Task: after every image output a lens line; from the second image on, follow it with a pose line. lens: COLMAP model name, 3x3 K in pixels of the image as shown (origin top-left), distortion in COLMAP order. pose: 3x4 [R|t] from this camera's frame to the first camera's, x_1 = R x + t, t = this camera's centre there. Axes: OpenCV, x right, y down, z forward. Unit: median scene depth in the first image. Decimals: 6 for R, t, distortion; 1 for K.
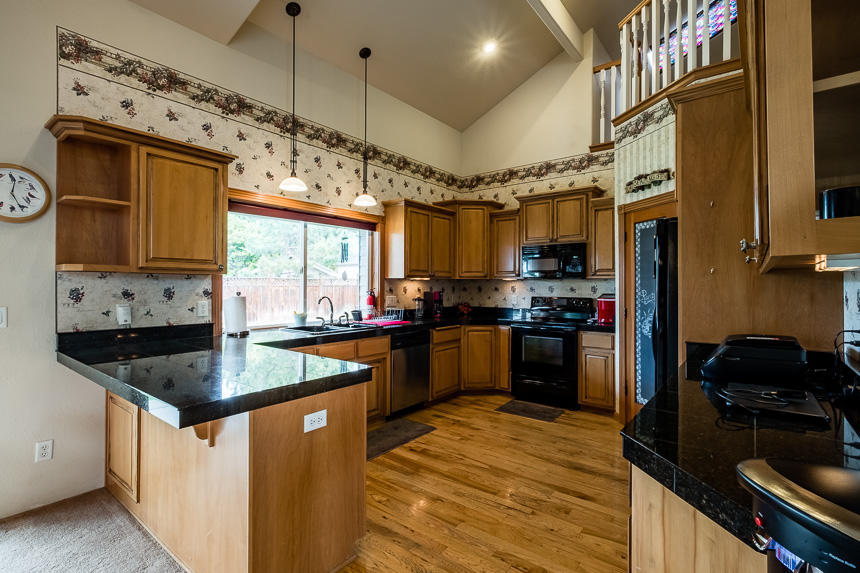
lens RADIAL K [[405.2, 0, 426.6], [0, 405.2, 285.6], [0, 0, 1]] dist [0.001716, -0.000167]
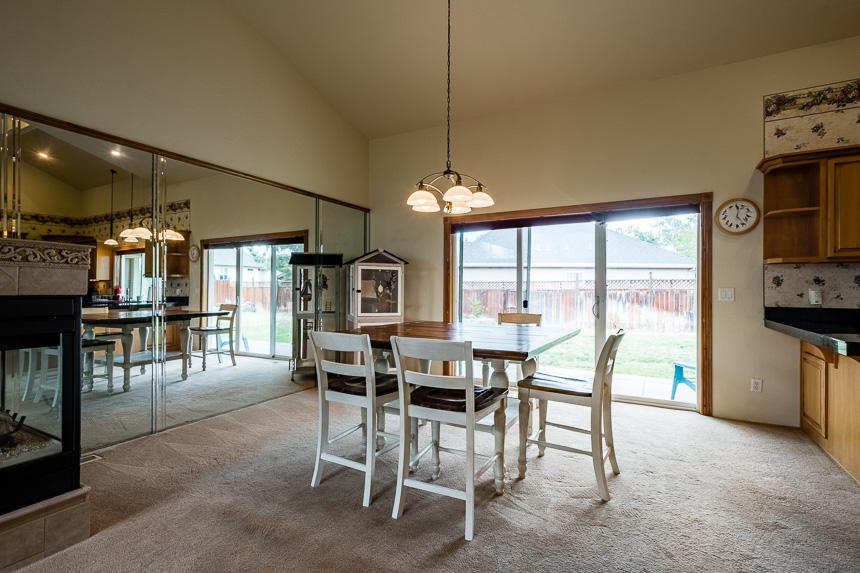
lens RADIAL K [[409.4, 0, 430.0], [0, 409.4, 286.5], [0, 0, 1]] dist [0.003782, 0.000403]
pose [[0.155942, -0.010330, -0.987712, 0.334240], [-0.004421, 0.999928, -0.011156, 0.061584], [0.987756, 0.006106, 0.155885, -0.388108]]
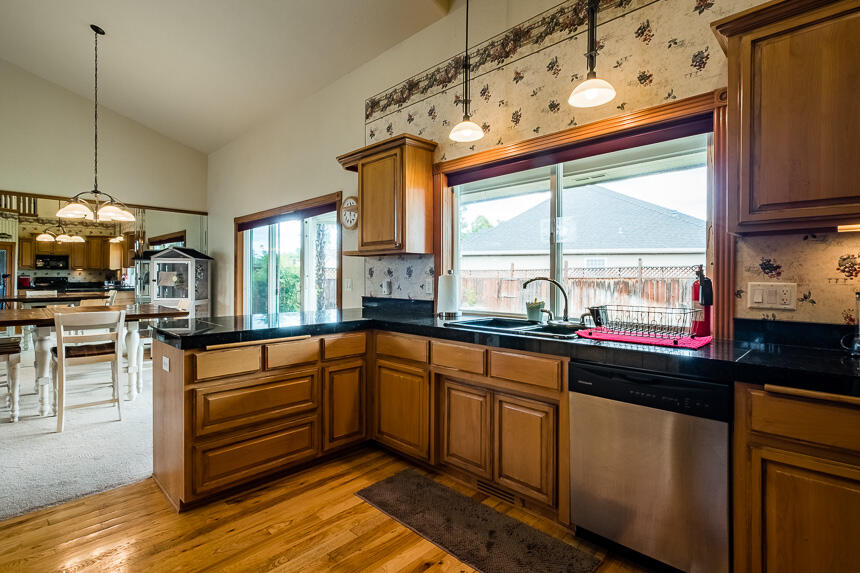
lens RADIAL K [[421.5, 0, 432.7], [0, 421.5, 281.7], [0, 0, 1]] dist [0.003488, -0.000801]
pose [[-0.114285, 0.007397, -0.993420, 0.647596], [-0.003837, 0.999962, 0.007887, 0.044135], [0.993441, 0.004713, -0.114252, 1.374243]]
